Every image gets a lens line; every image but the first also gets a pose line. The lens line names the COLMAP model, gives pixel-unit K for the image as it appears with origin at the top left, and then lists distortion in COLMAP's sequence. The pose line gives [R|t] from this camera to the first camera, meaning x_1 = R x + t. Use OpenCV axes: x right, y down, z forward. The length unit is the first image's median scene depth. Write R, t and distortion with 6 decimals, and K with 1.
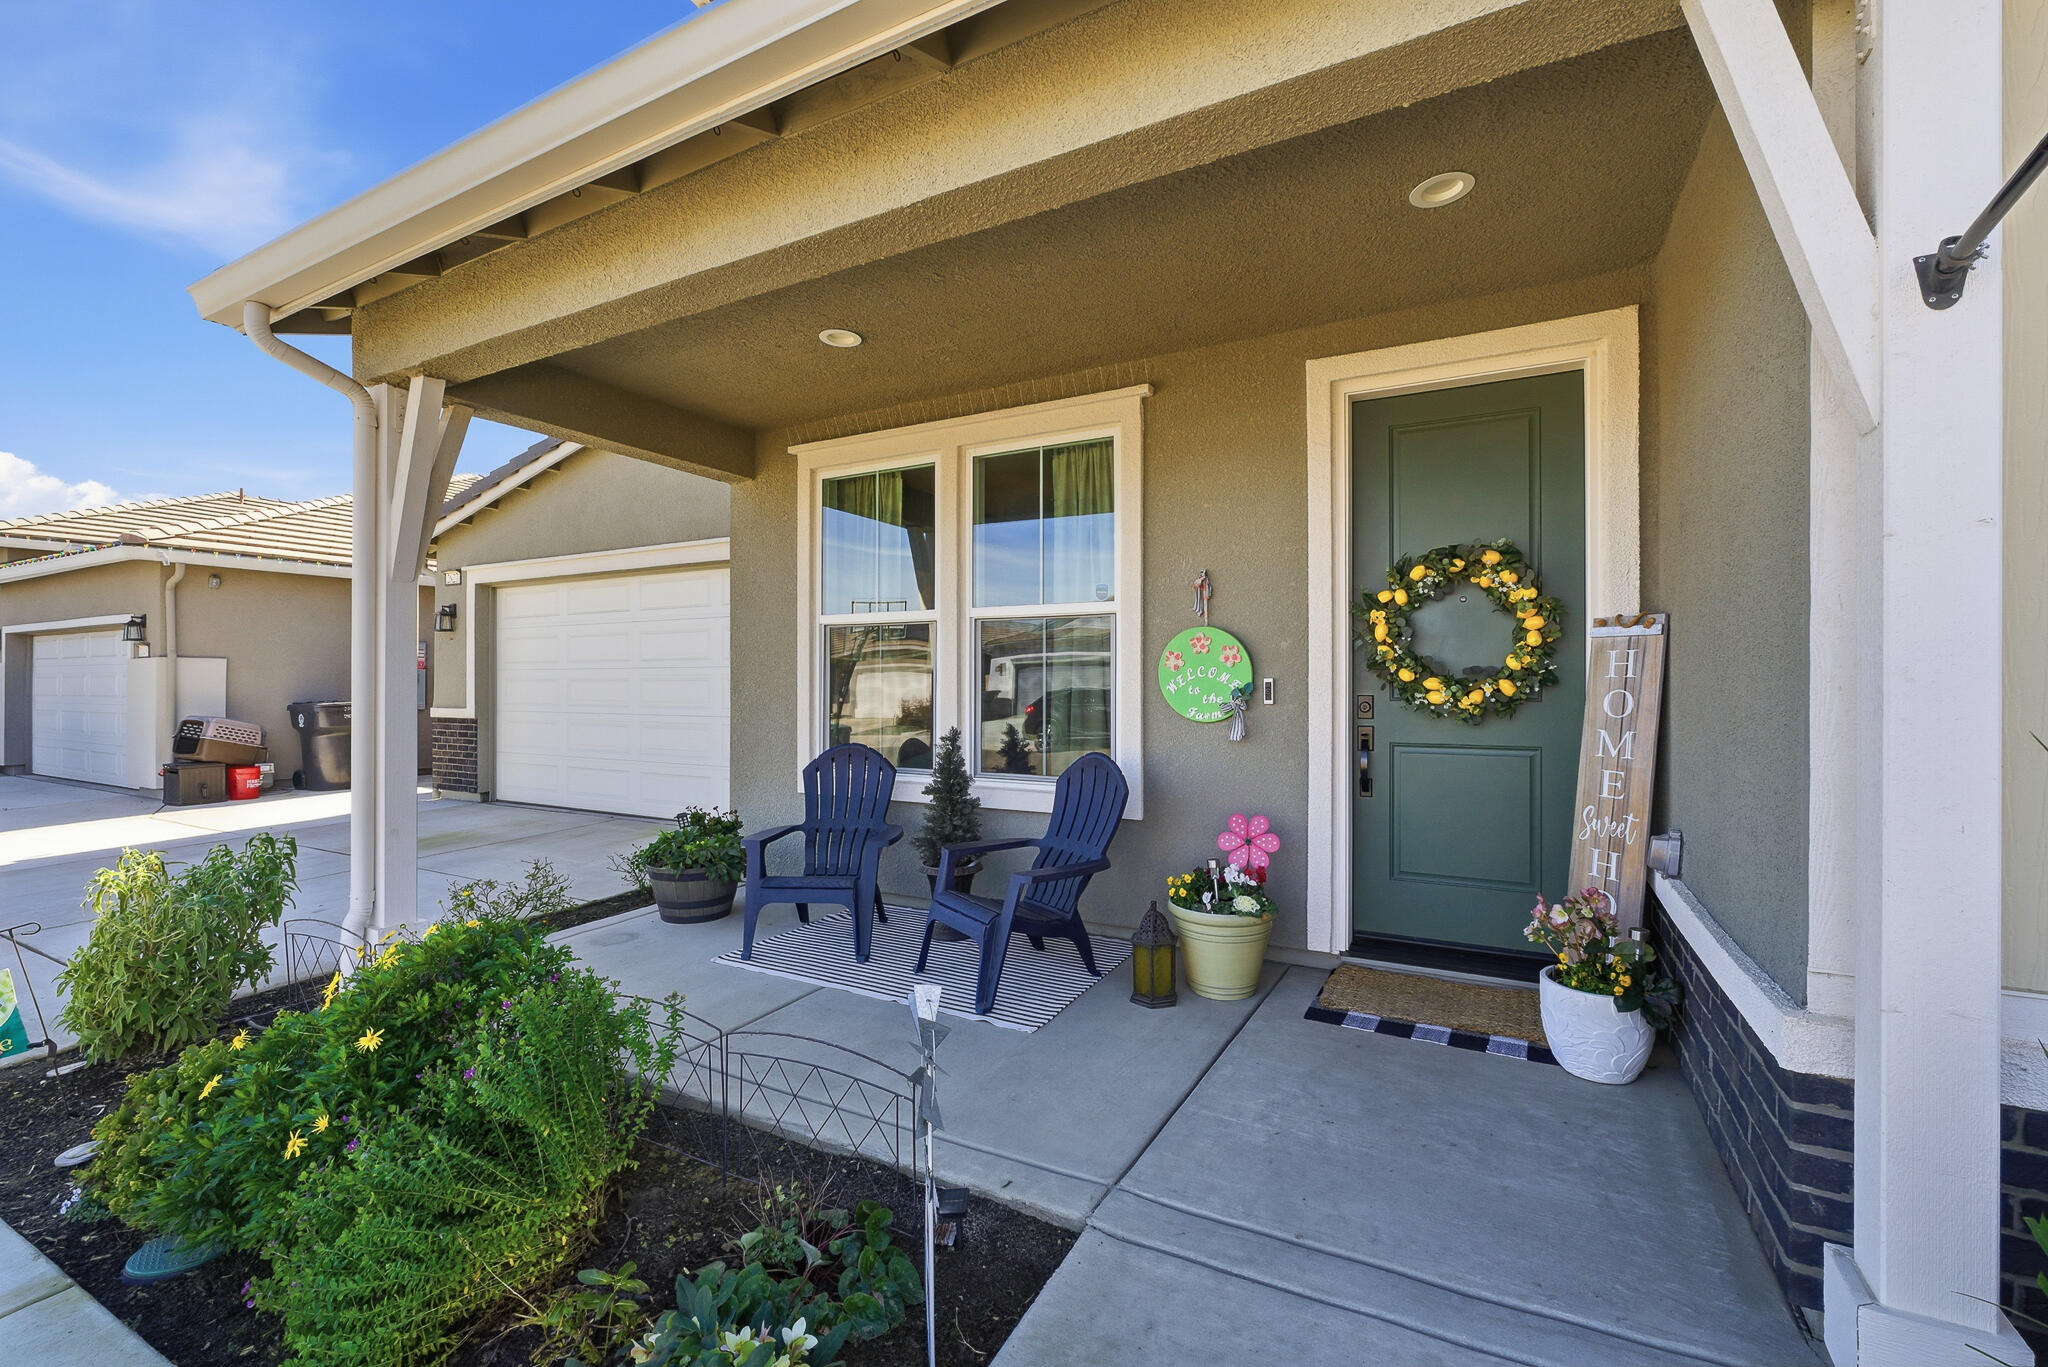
lens RADIAL K [[875.4, 0, 1031.2], [0, 875.4, 680.9], [0, 0, 1]] dist [-0.008591, 0.000244]
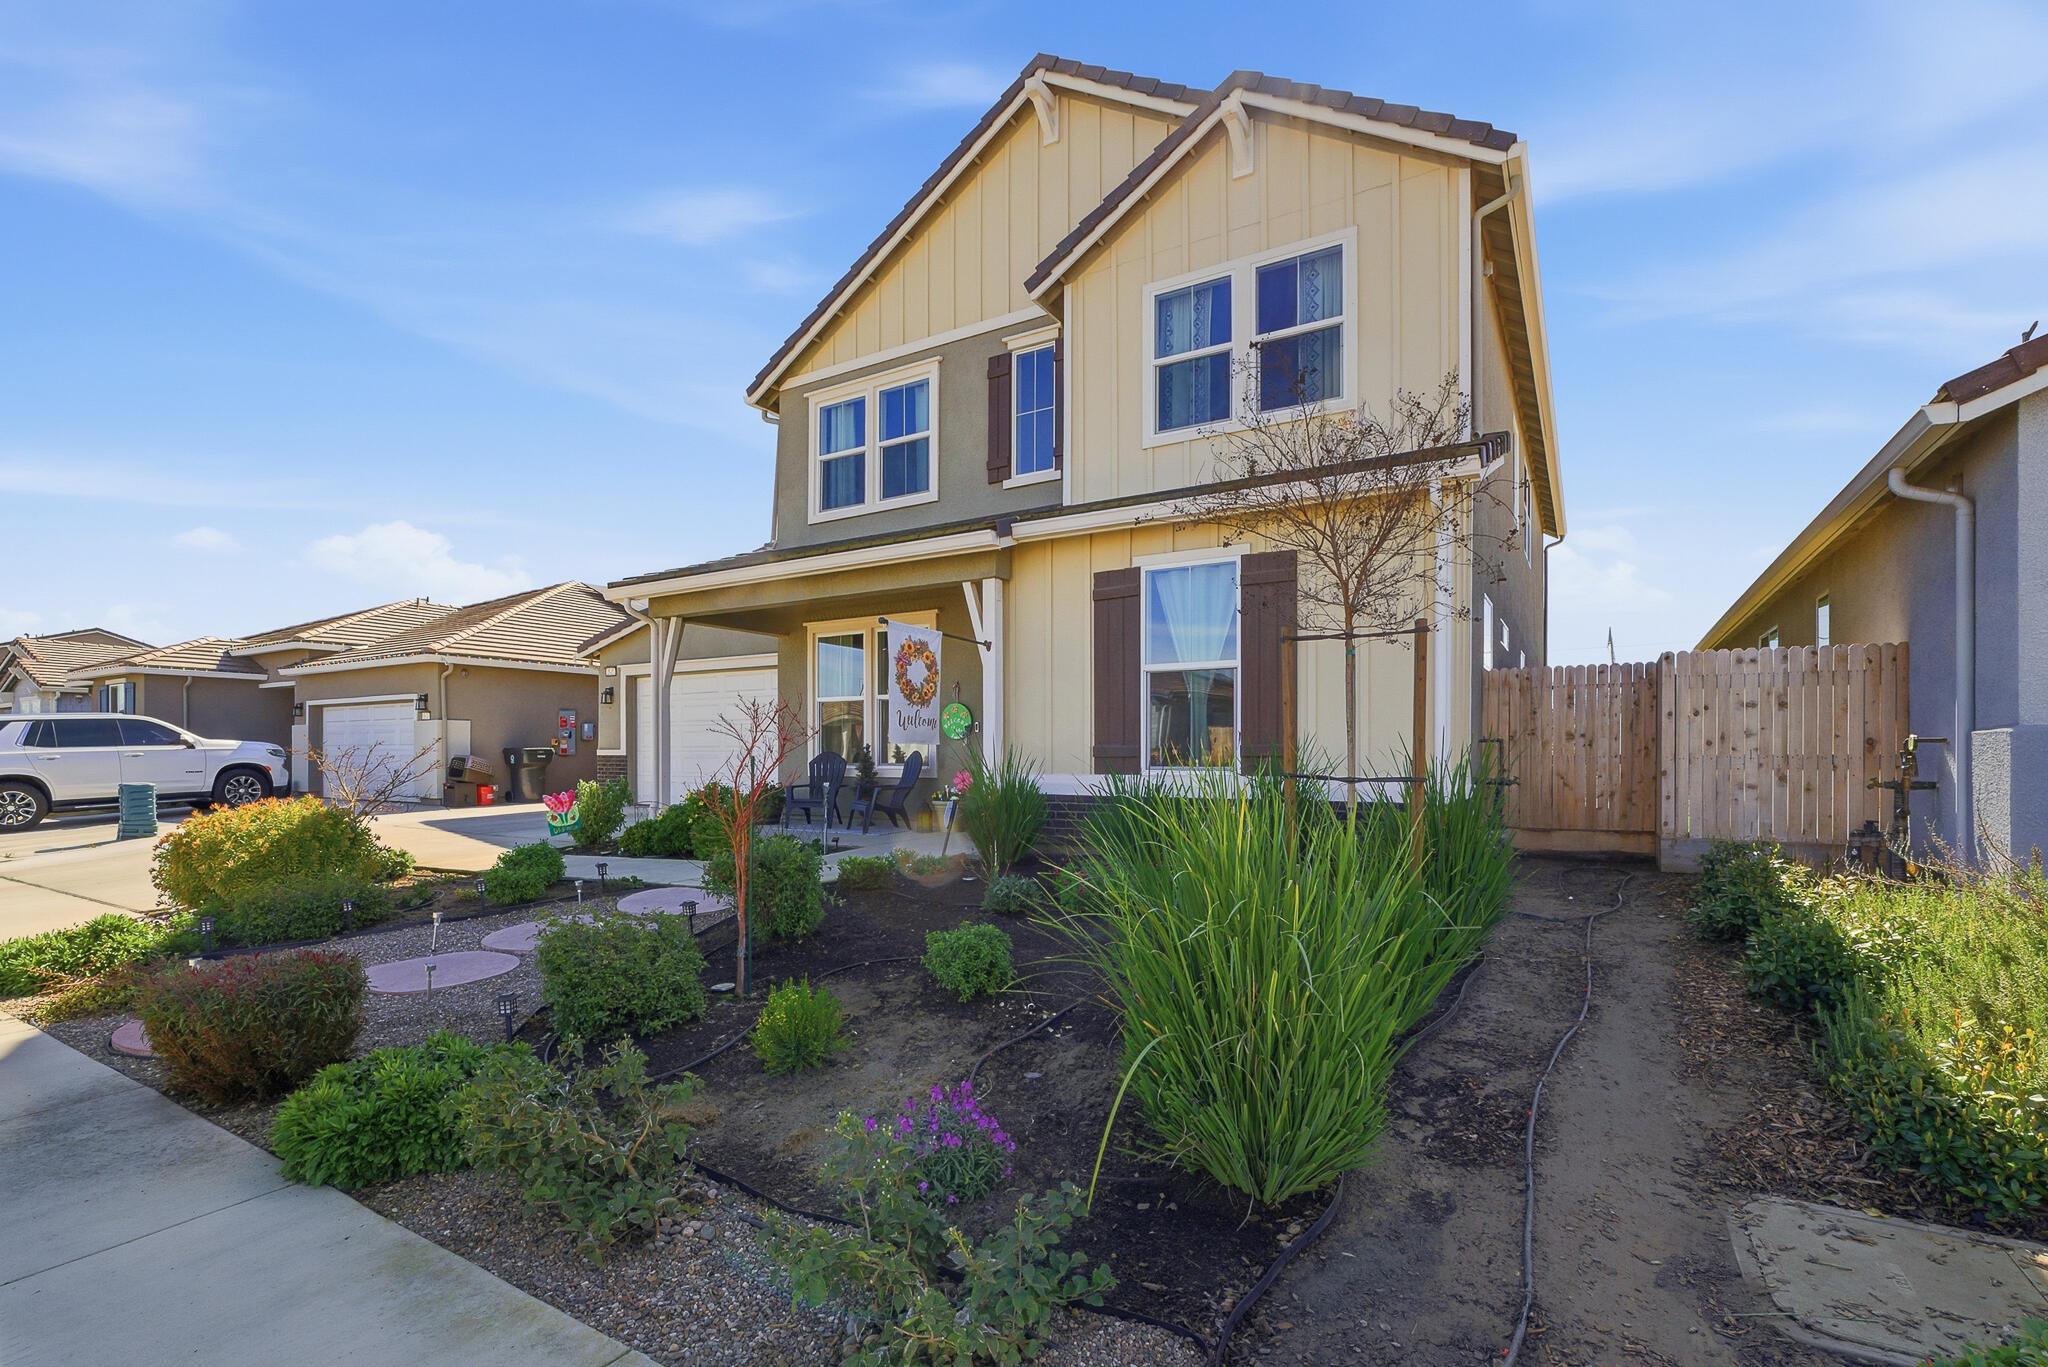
lens RADIAL K [[875.4, 0, 1052.4], [0, 875.4, 733.4], [0, 0, 1]] dist [-0.008591, 0.000244]
pose [[0.999744, -0.002684, -0.022446, 0.566546], [0.002296, 0.999848, -0.017270, 0.080961], [0.022489, 0.017214, 0.999599, -1.709542]]
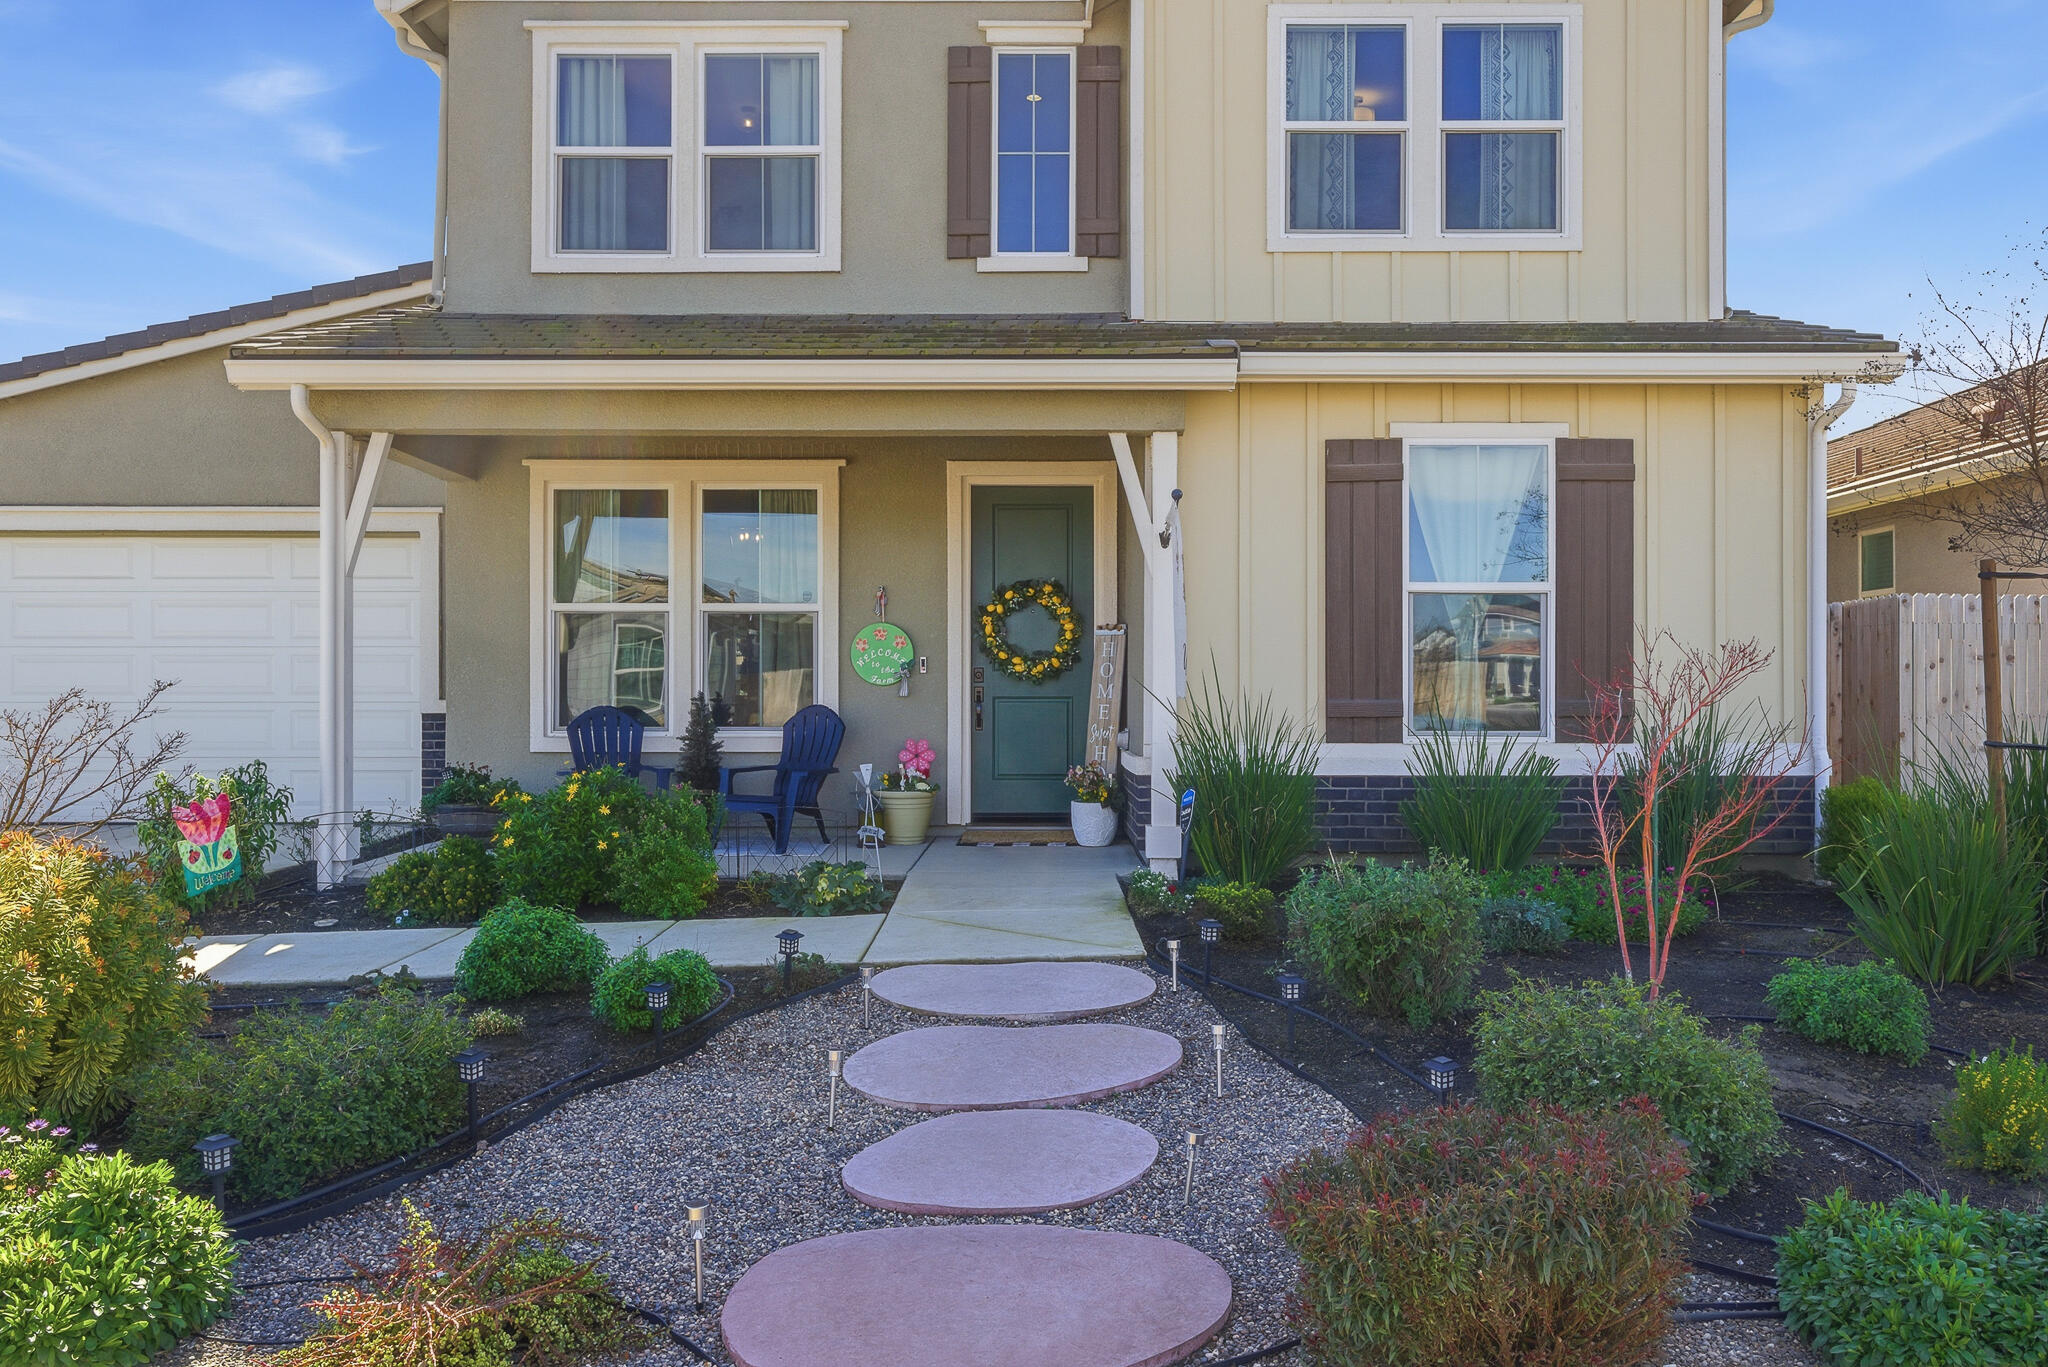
lens RADIAL K [[1415.4, 0, 1025.0], [0, 1415.4, 674.1], [0, 0, 1]] dist [0.008097, 0.000890]
pose [[0.883113, 0.008253, 0.469087, -0.791411], [-0.002105, 0.999905, -0.013628, 0.064921], [-0.469155, 0.011048, 0.883047, -1.391633]]
